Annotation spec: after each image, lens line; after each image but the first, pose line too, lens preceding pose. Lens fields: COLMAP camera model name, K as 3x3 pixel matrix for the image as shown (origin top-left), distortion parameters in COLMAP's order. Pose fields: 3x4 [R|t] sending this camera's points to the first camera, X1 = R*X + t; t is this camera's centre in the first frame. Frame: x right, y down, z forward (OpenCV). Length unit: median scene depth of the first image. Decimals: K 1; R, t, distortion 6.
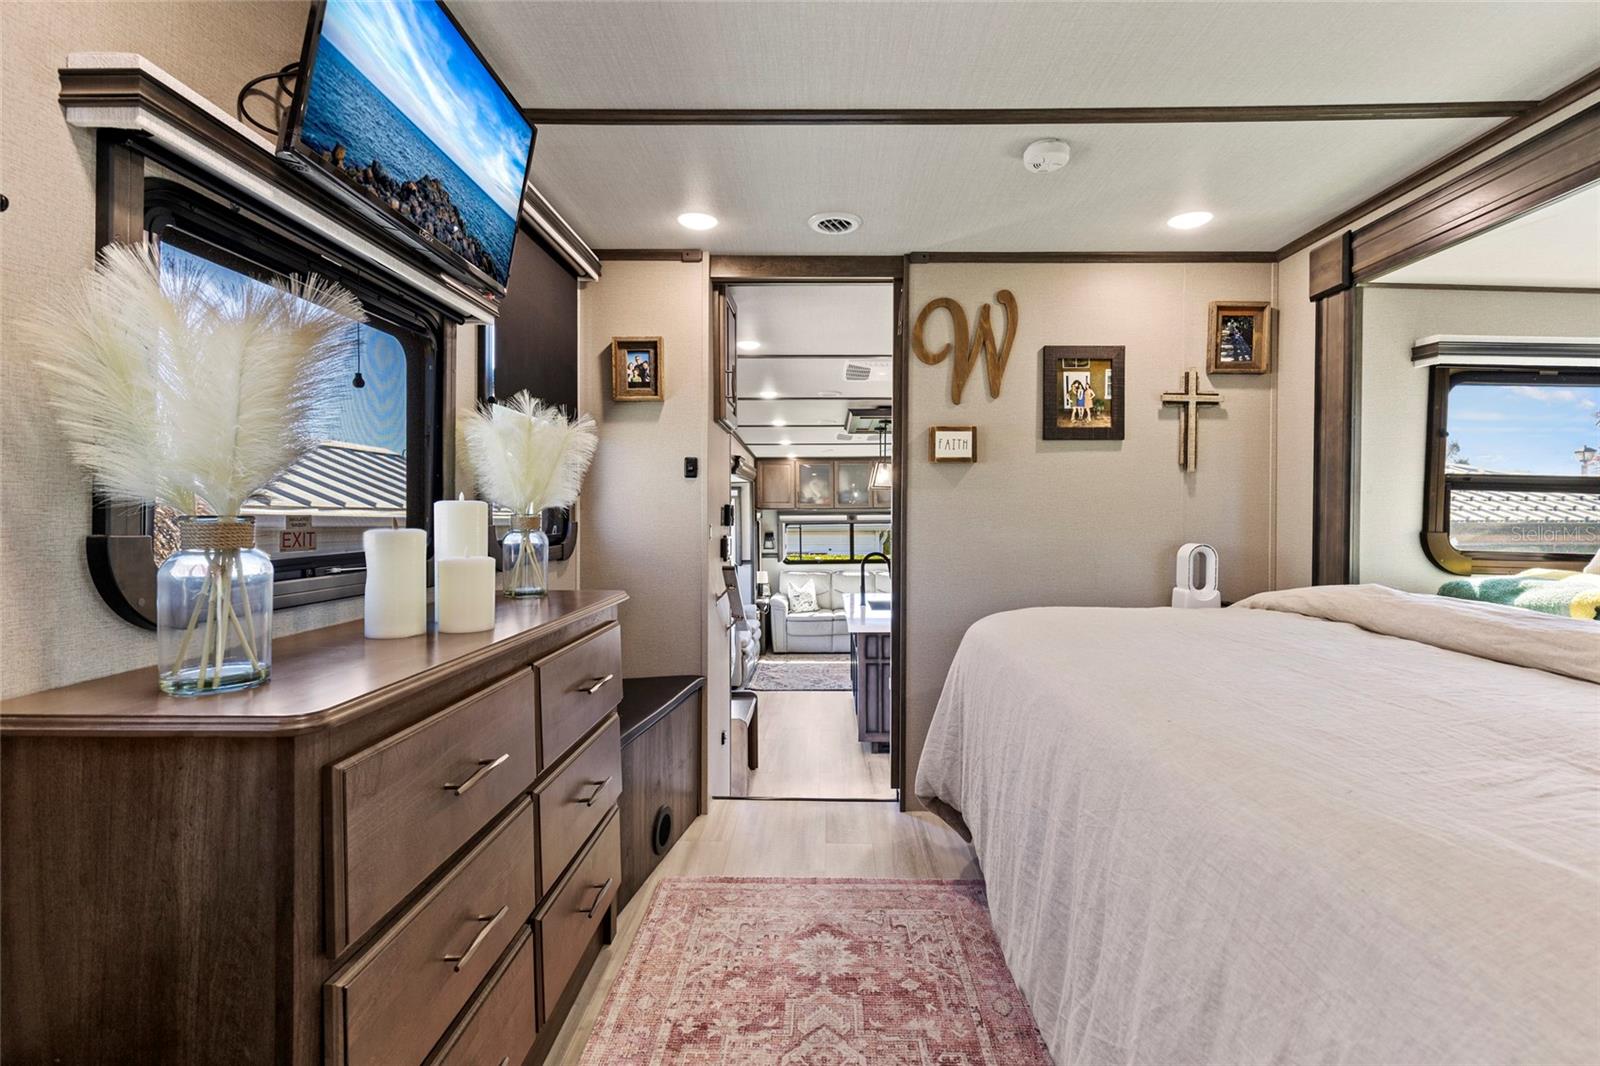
lens RADIAL K [[724.3, 0, 800.7], [0, 724.3, 503.4], [0, 0, 1]] dist [0.001240, -0.000061]
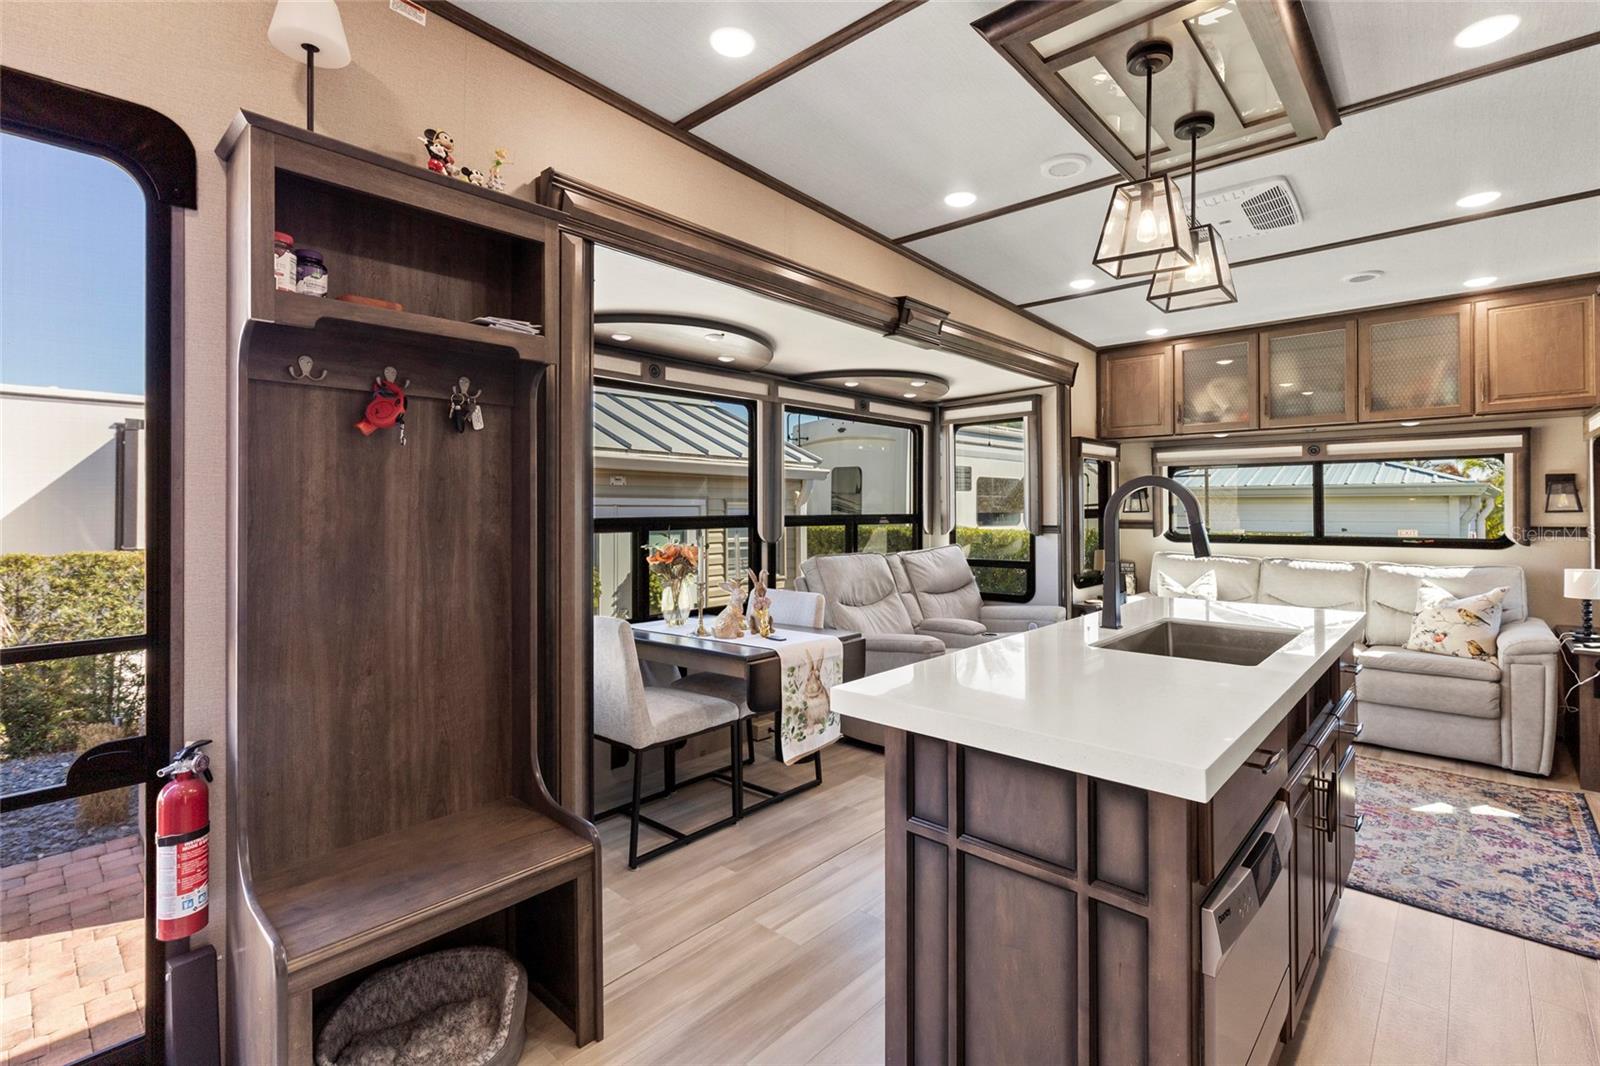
lens RADIAL K [[724.3, 0, 800.7], [0, 724.3, 503.4], [0, 0, 1]] dist [0.001240, -0.000061]
pose [[0.756499, 0.000552, -0.653995, 0.133741], [0.007776, 0.999921, 0.009839, 0.050205], [0.653949, -0.012529, 0.756435, 0.421276]]
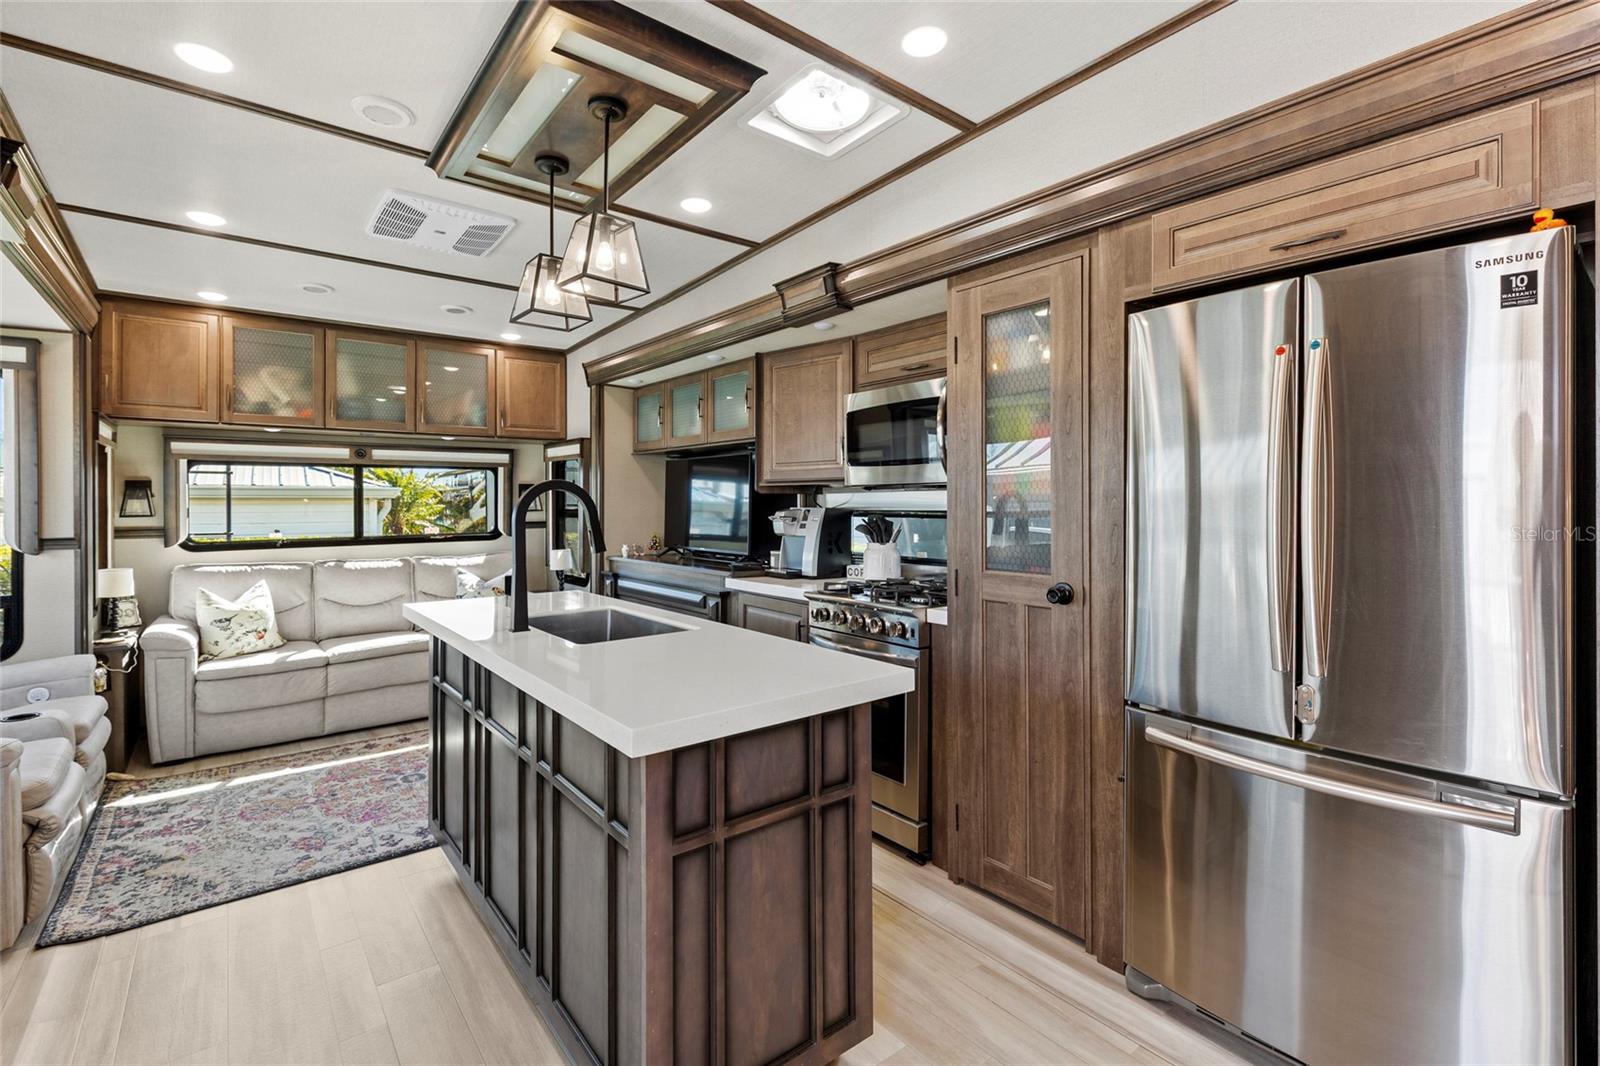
lens RADIAL K [[730.9, 0, 819.1], [0, 730.9, 497.0], [0, 0, 1]] dist [-0.000714, -0.000622]
pose [[0.753658, 0.007414, 0.657225, -0.024696], [-0.008908, 0.999960, -0.001065, 0.049737], [-0.657207, -0.005052, 0.753693, 0.423057]]
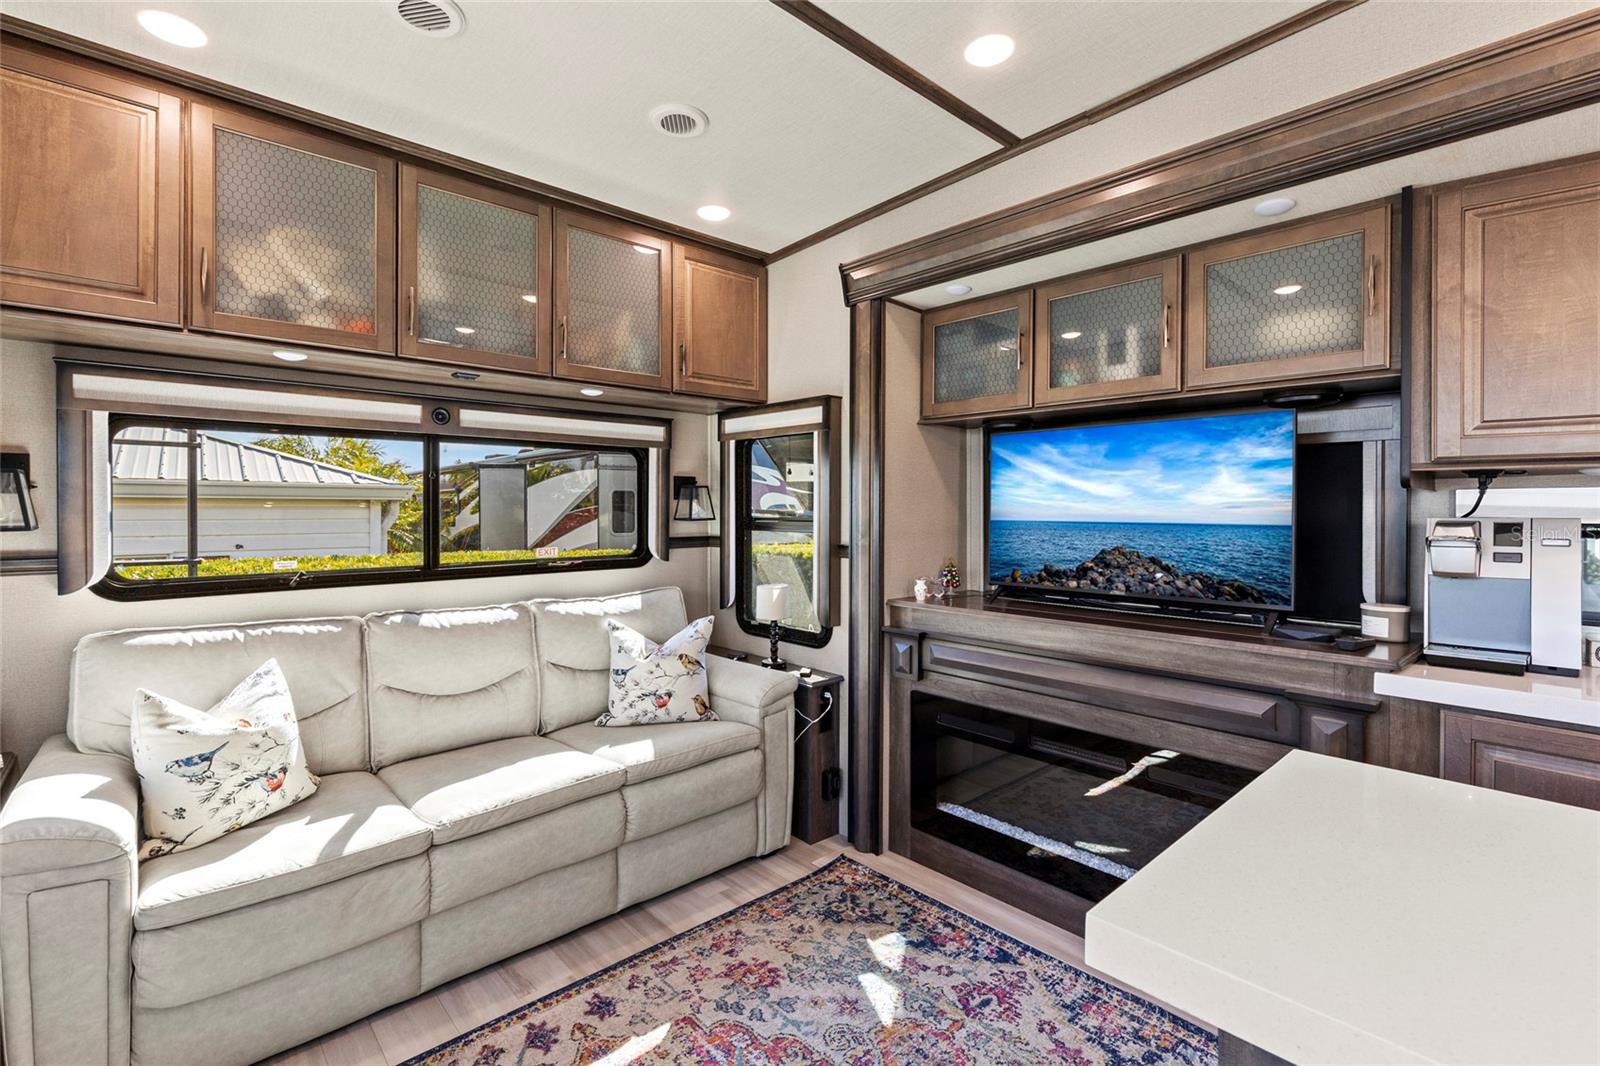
lens RADIAL K [[725.4, 0, 816.7], [0, 725.4, 508.1], [0, 0, 1]] dist [0.001531, -0.000173]
pose [[0.708106, 0.007811, 0.706063, -0.025974], [-0.014167, 0.999895, 0.003146, 0.054861], [-0.705964, -0.012230, 0.708142, 0.729224]]
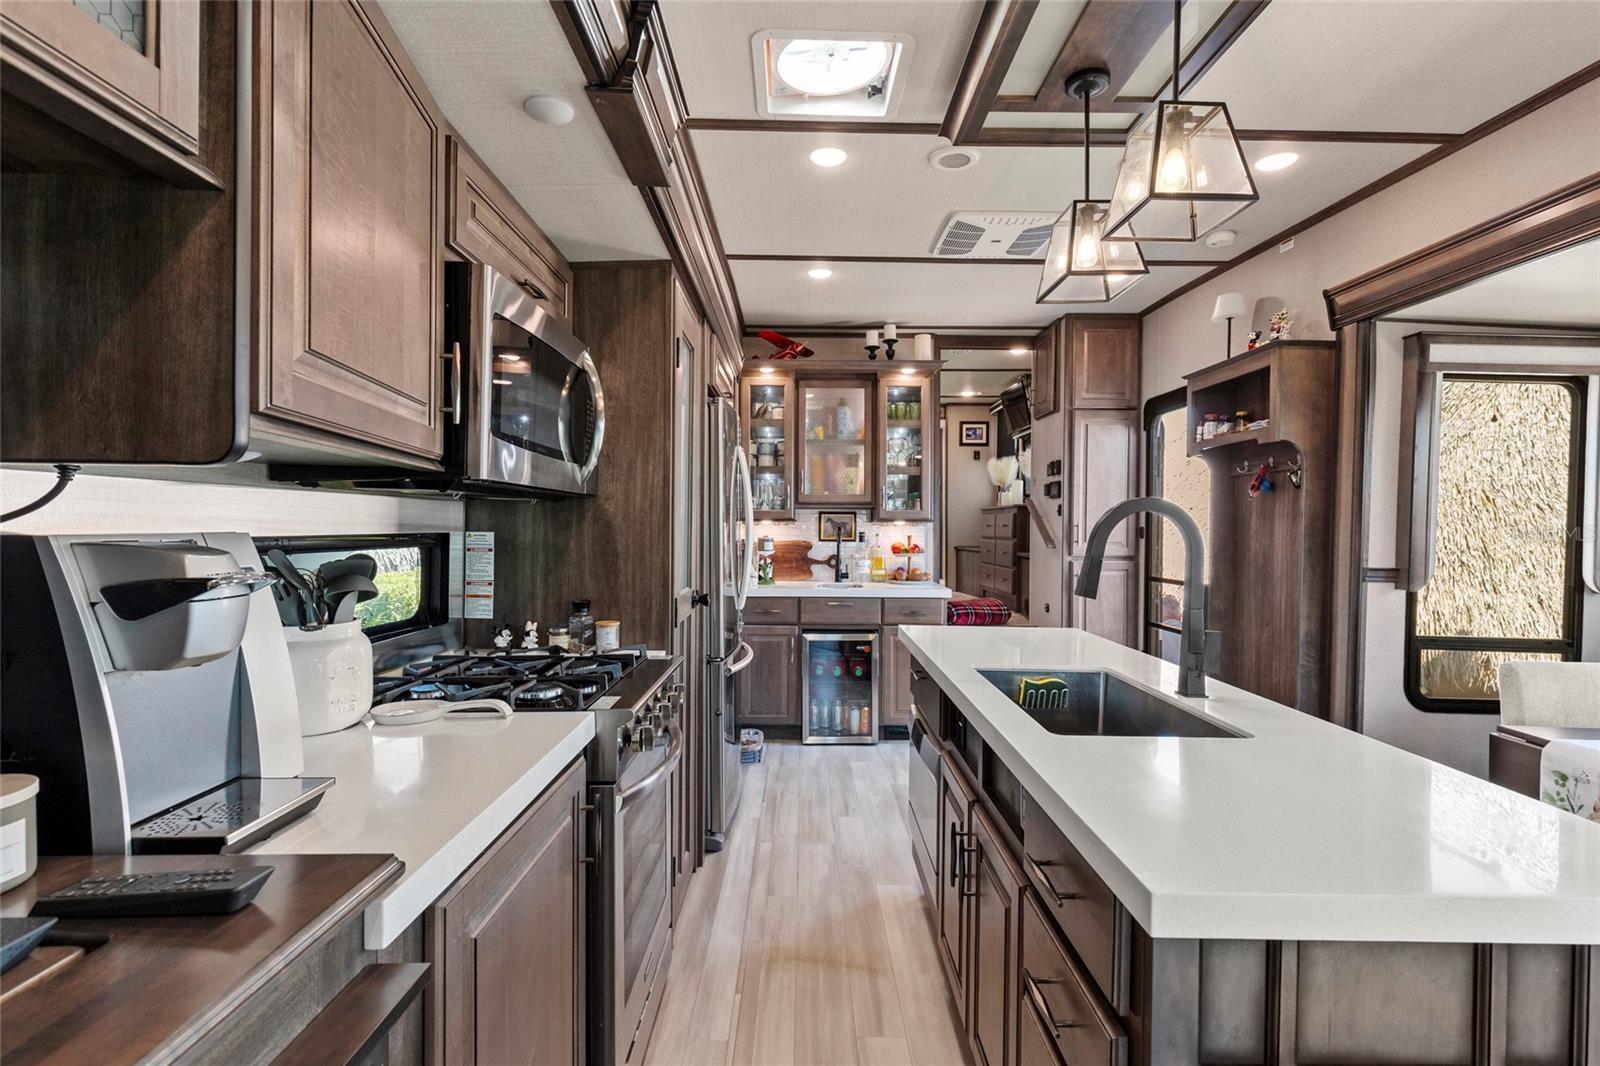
lens RADIAL K [[723.7, 0, 805.9], [0, 723.7, 528.4], [0, 0, 1]] dist [0.001653, -0.000274]
pose [[-0.999246, -0.010912, -0.037250, 0.159603], [-0.010585, 0.999904, -0.008981, 0.054696], [0.037345, -0.008580, -0.999266, 0.838588]]
